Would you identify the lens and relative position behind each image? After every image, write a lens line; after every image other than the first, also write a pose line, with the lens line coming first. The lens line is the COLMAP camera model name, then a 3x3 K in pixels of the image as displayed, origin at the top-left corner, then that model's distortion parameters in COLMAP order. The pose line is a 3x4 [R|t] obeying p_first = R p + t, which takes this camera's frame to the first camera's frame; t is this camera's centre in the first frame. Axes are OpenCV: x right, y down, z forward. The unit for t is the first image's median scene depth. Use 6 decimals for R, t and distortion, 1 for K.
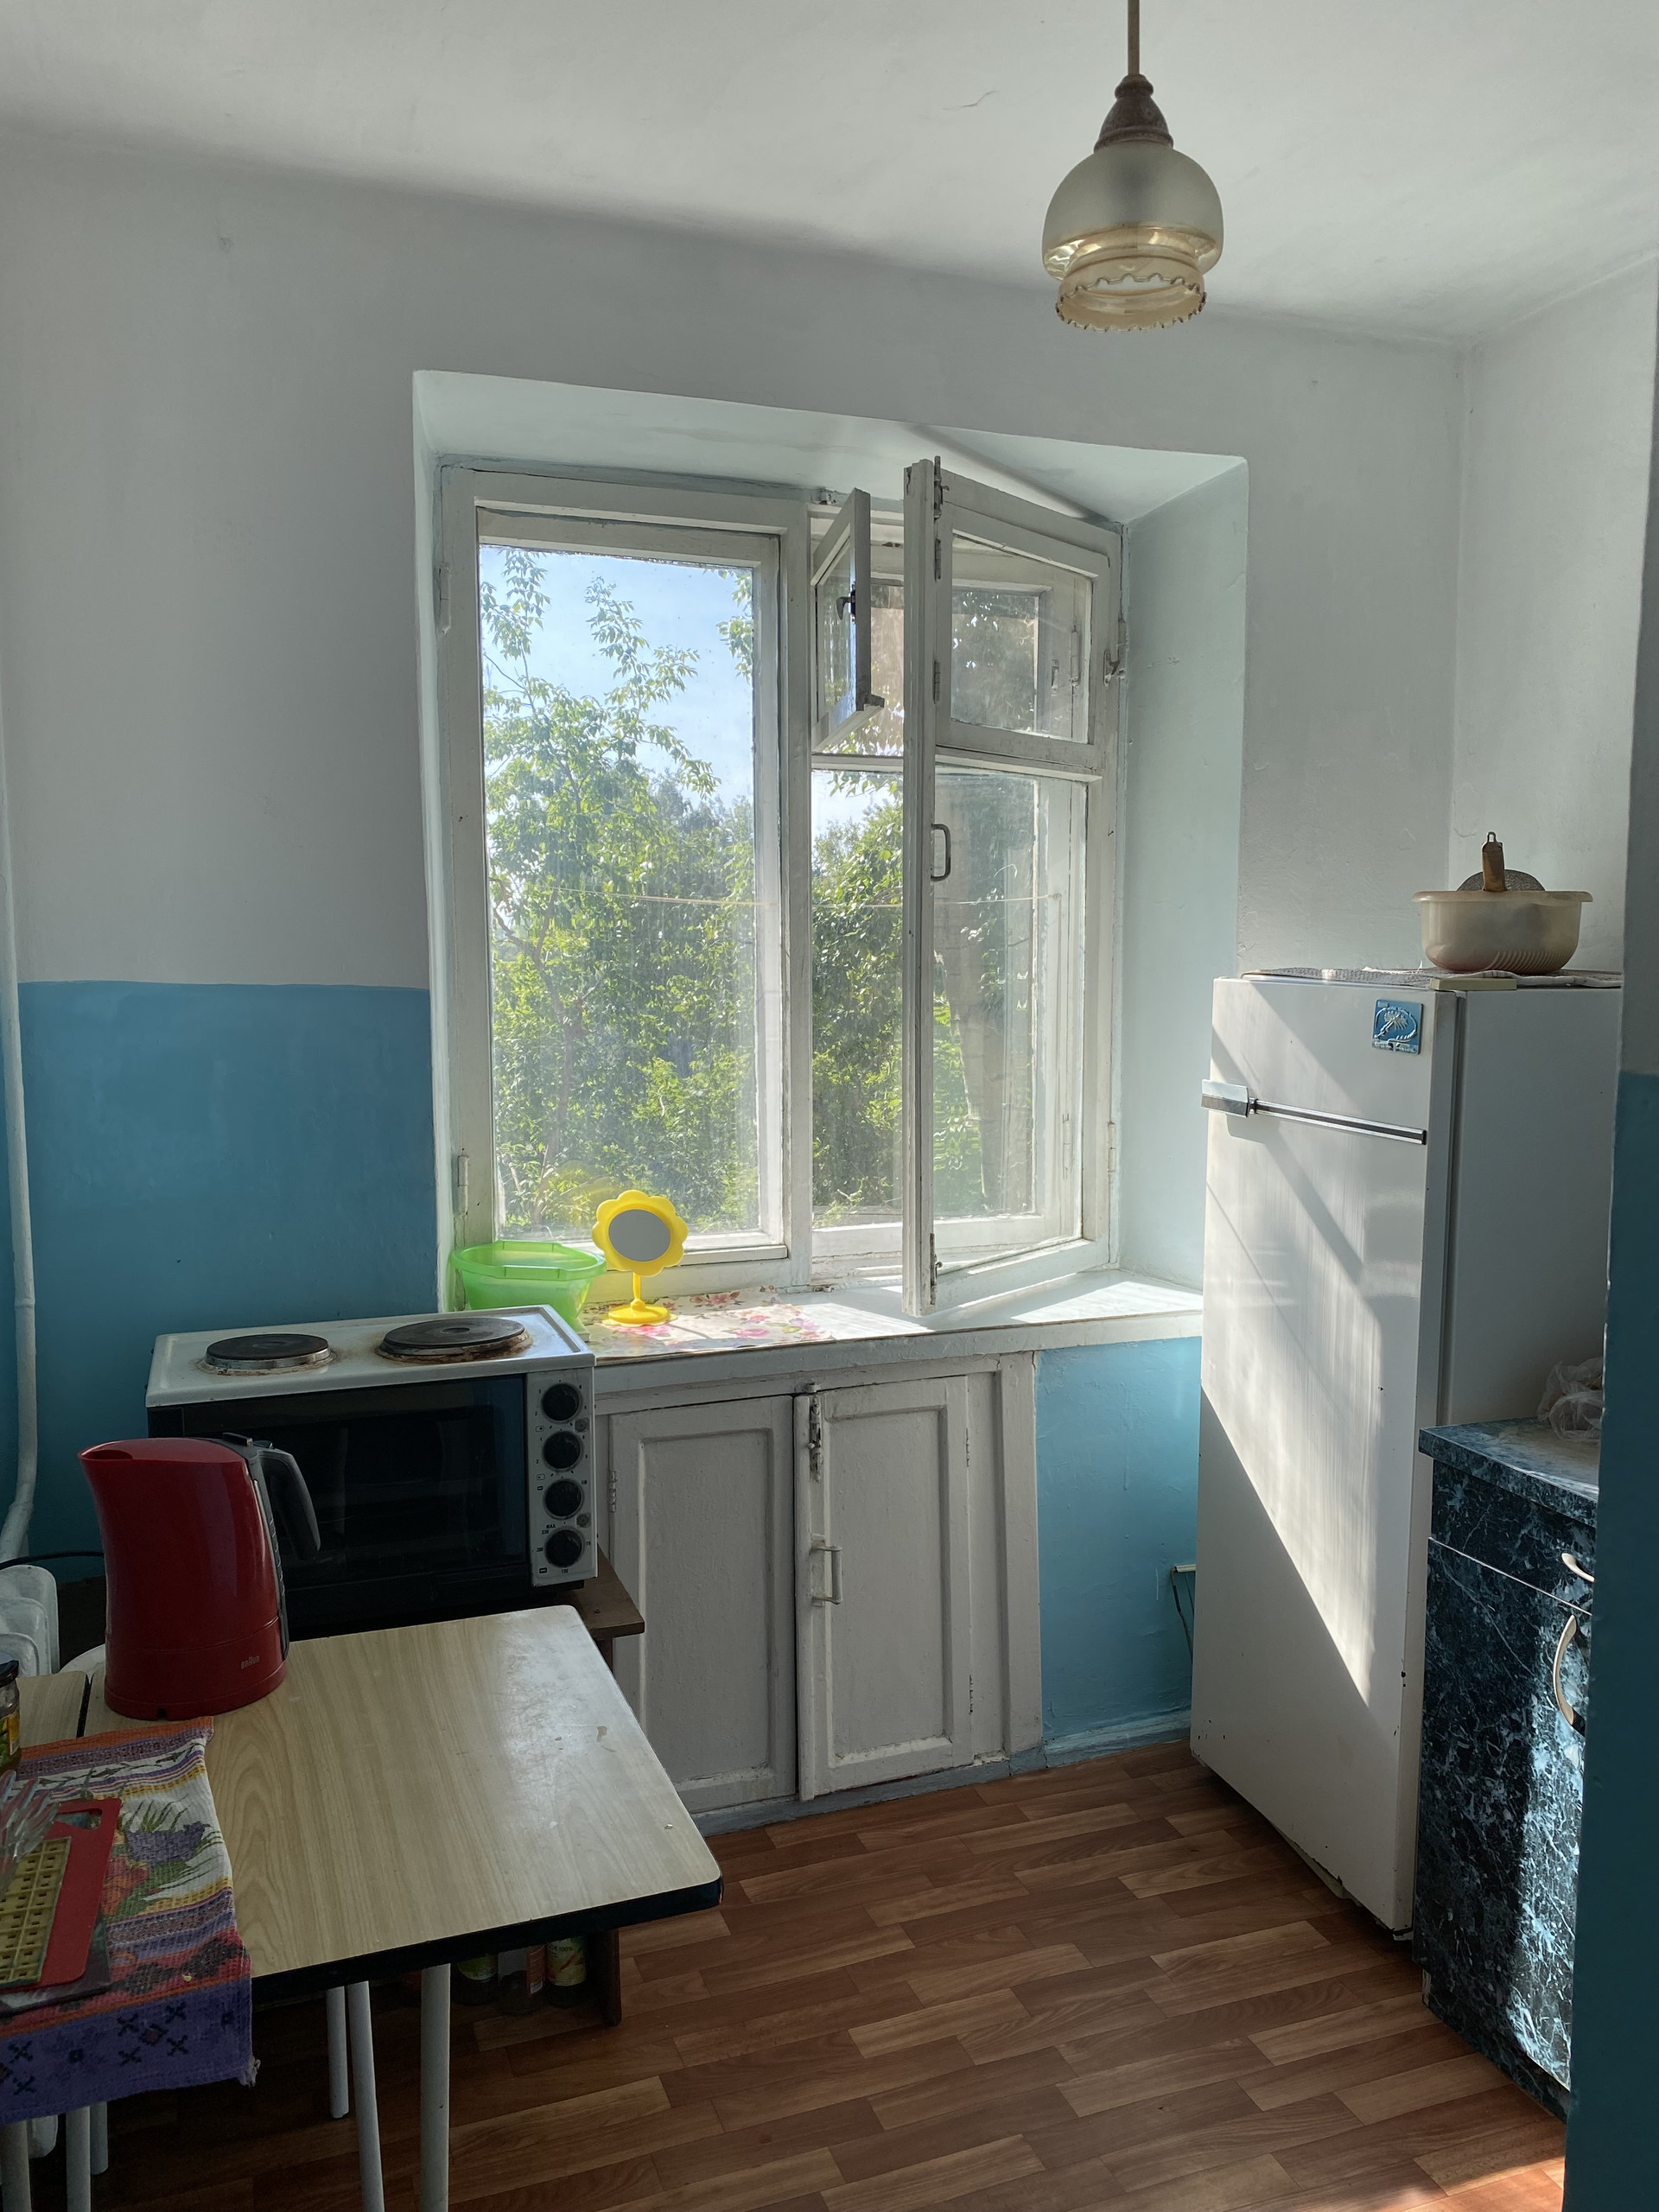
lens RADIAL K [[1681.7, 0, 831.2], [0, 1681.7, 1103.5], [0, 0, 1]] dist [0.057238, -0.082843]
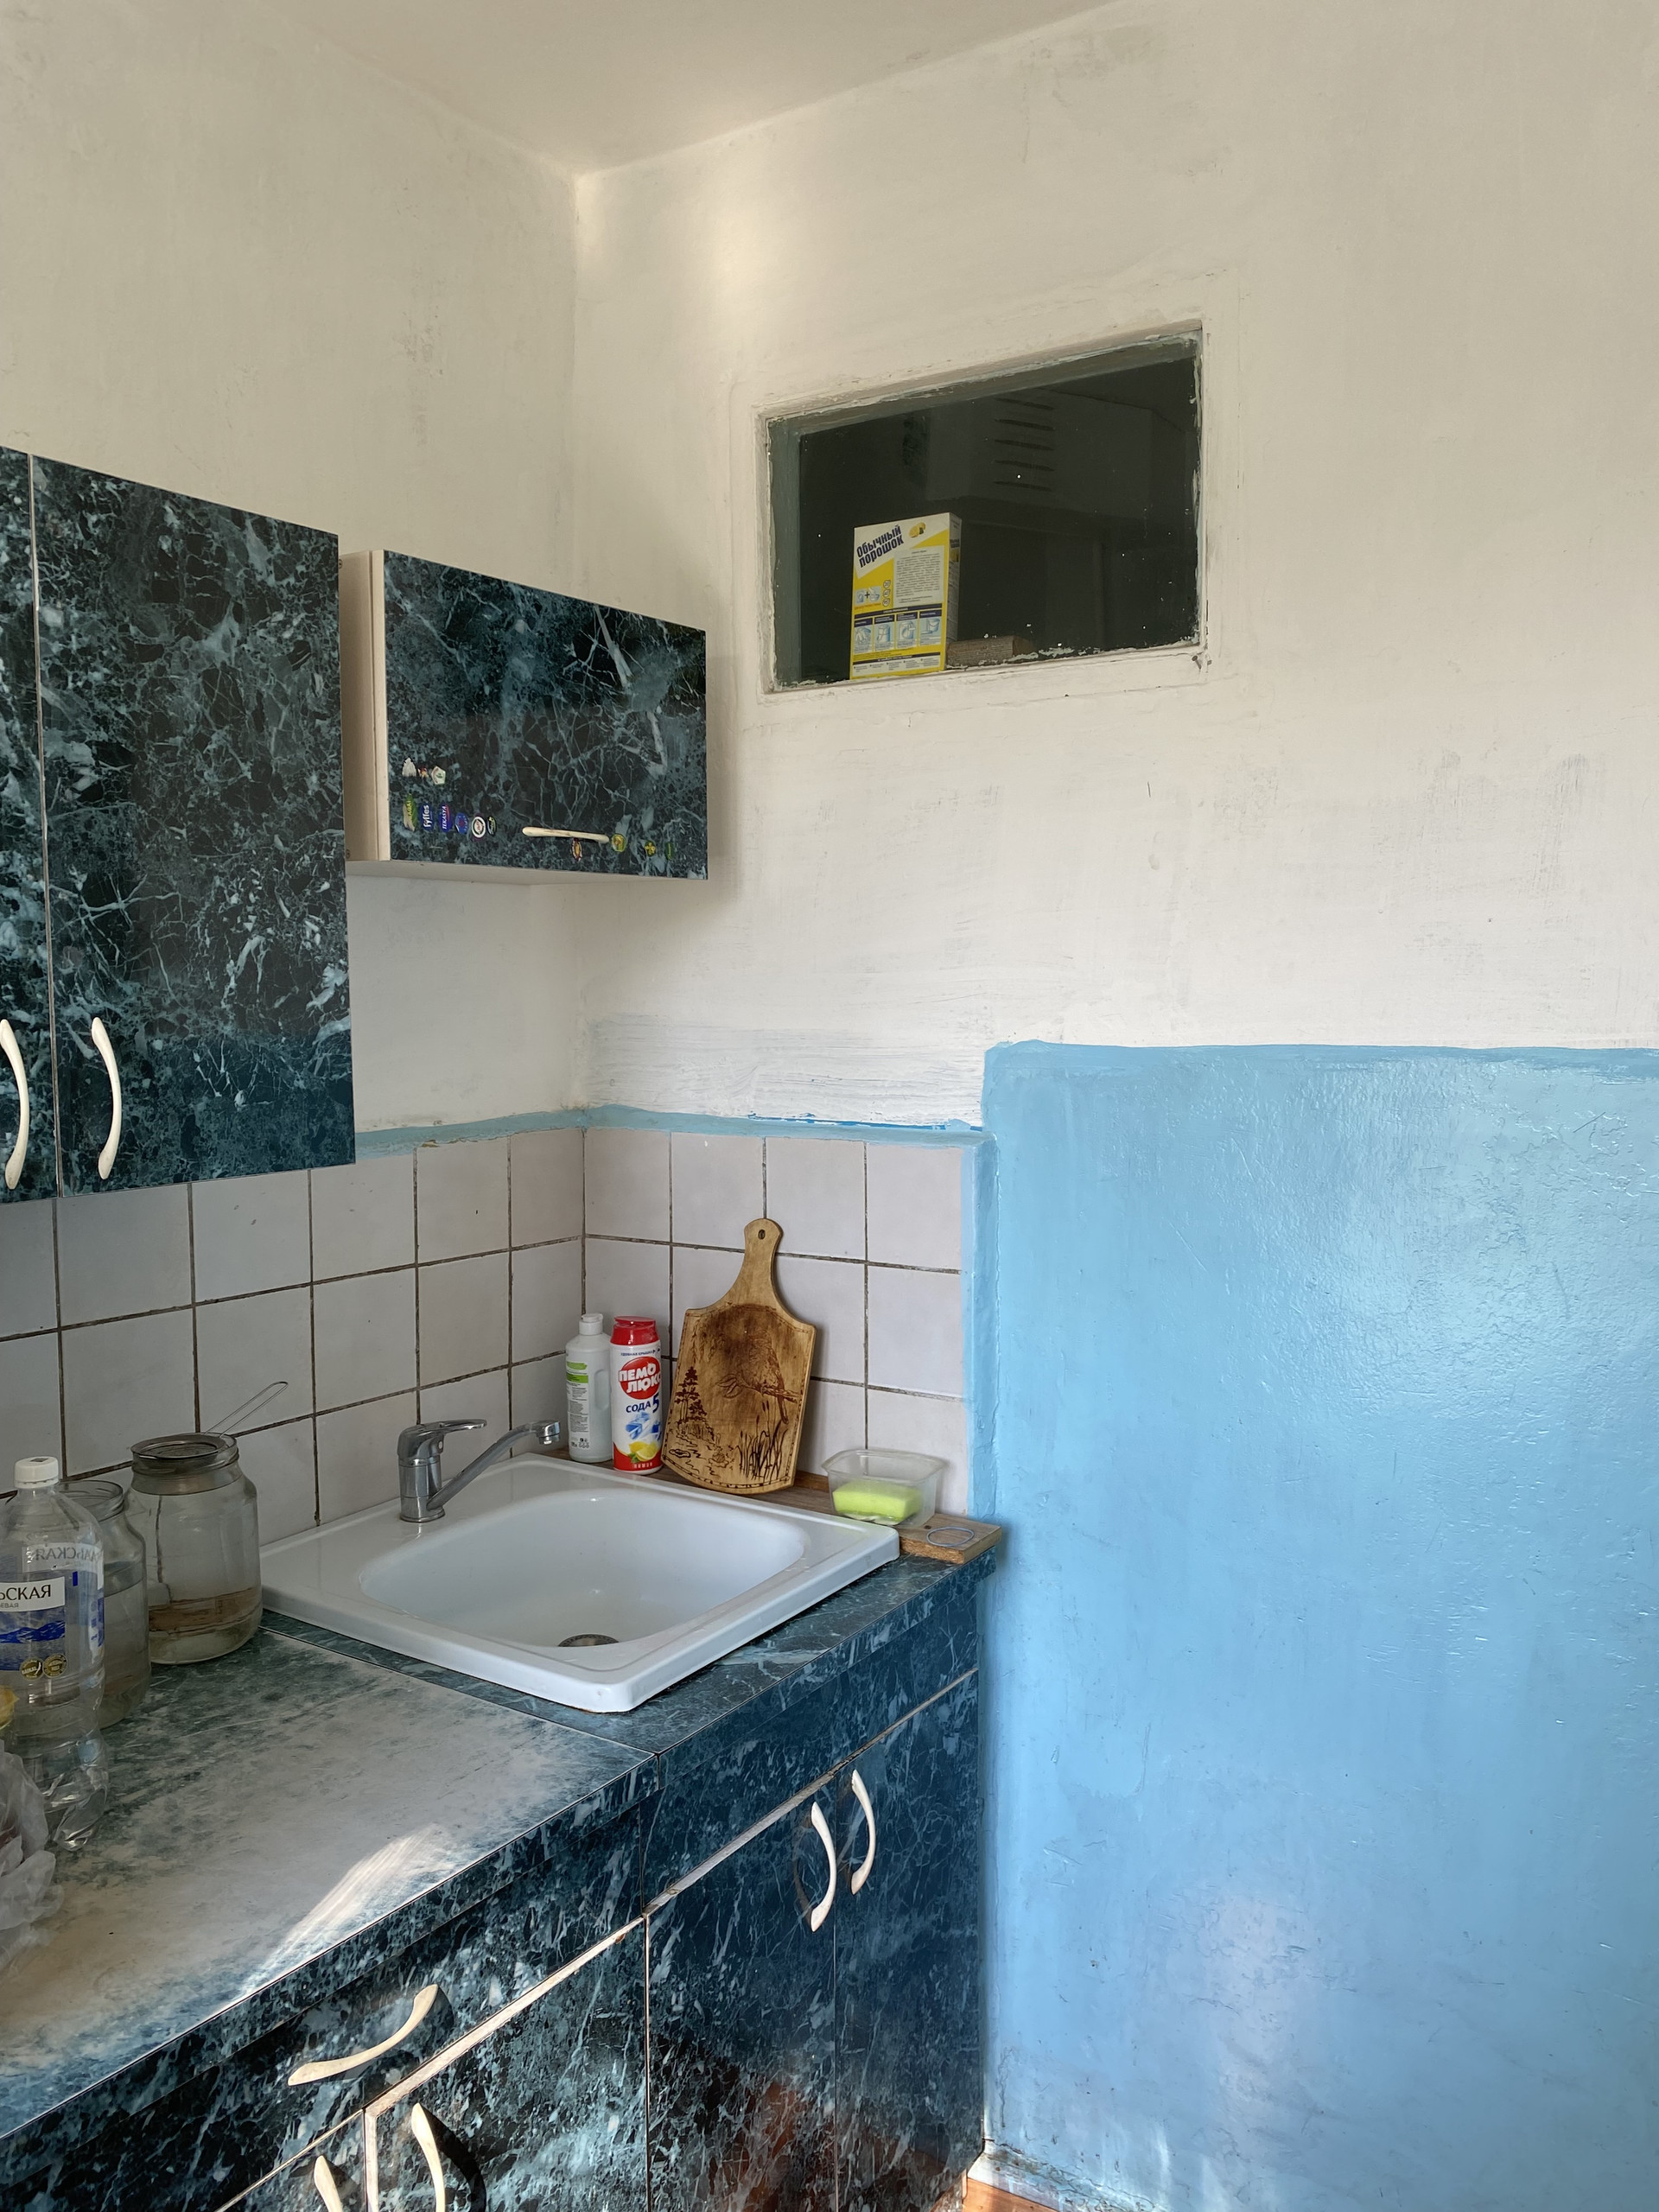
lens RADIAL K [[1681.7, 0, 829.7], [0, 1681.7, 1107.2], [0, 0, 1]] dist [0.057238, -0.082843]
pose [[-0.597854, -0.064068, 0.799041, -0.101955], [0.081095, 0.986853, 0.139803, -0.112787], [-0.797493, 0.148380, -0.584798, 1.103467]]
